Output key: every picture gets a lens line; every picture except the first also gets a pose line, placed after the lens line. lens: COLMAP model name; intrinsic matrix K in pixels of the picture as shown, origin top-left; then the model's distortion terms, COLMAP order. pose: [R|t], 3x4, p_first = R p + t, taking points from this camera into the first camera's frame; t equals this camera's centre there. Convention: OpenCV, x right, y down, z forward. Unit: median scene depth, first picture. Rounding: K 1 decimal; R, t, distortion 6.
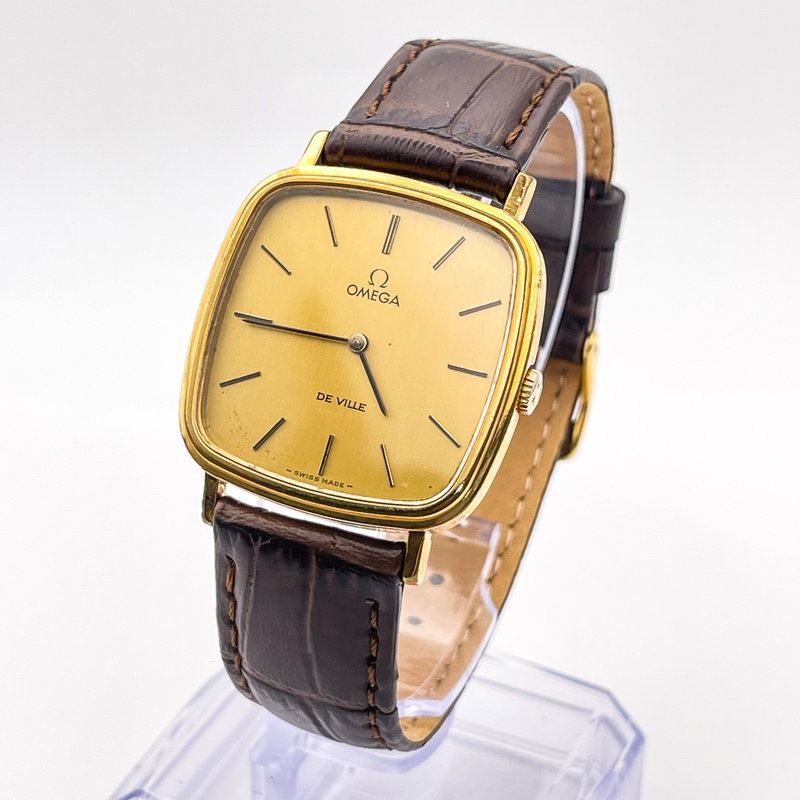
lens RADIAL K [[1903.1, 0, 400.0], [0, 1903.1, 400.0], [0, 0, 1]] dist [0.068628, 0.305661]
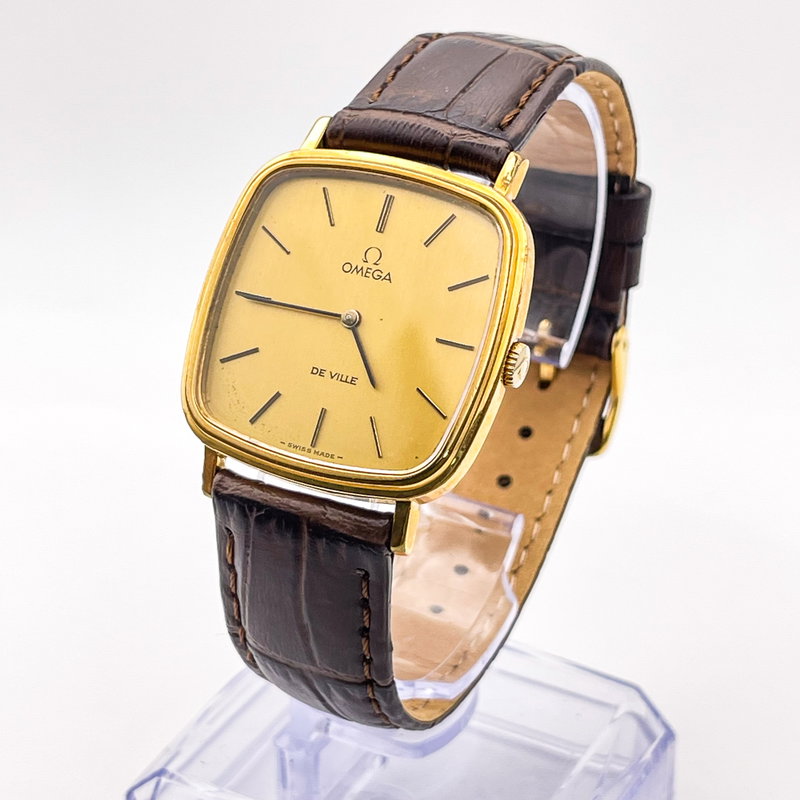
lens RADIAL K [[1903.1, 0, 400.0], [0, 1903.1, 400.0], [0, 0, 1]] dist [0.068628, 0.305661]
pose [[0.995709, 0.001968, -0.092521, 0.095958], [-0.005514, 0.999260, -0.038077, 0.051045], [0.092378, 0.038423, 0.994982, -0.014276]]
